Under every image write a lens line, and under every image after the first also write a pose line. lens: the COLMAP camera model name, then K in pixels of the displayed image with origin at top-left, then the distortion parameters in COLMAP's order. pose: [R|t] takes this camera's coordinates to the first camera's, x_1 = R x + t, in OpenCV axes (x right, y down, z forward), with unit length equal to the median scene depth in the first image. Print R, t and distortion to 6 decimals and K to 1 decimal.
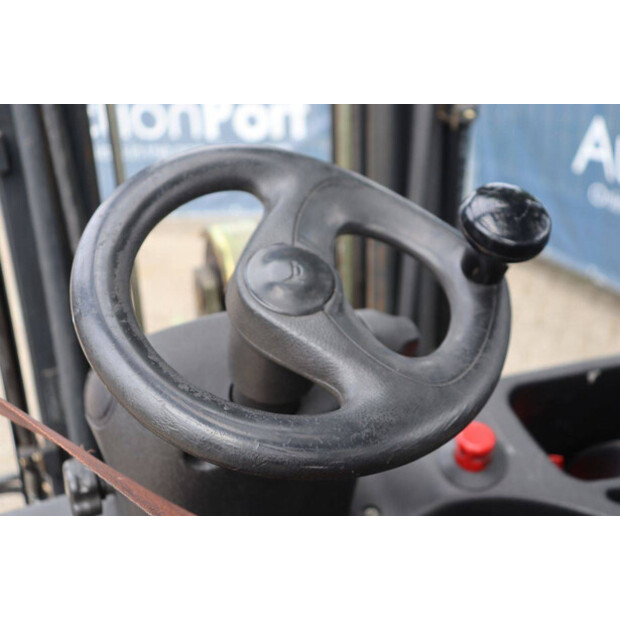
lens RADIAL K [[828.2, 0, 310.0], [0, 828.2, 310.0], [0, 0, 1]] dist [0.026862, 0.087718]
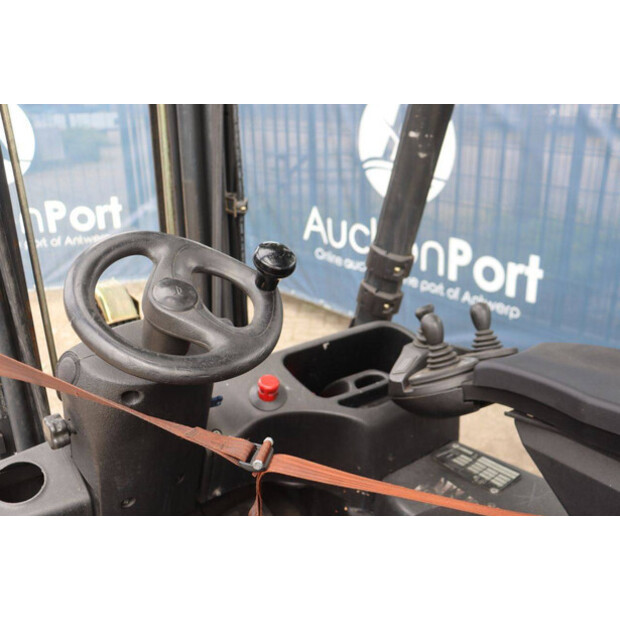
lens RADIAL K [[640.6, 0, 294.0], [0, 640.6, 311.6], [0, 0, 1]] dist [-0.111788, 0.208280]
pose [[0.956632, -0.092323, 0.276282, -0.173273], [0.111228, 0.992353, -0.053520, 0.114228], [-0.269228, 0.081929, 0.959585, -0.539333]]
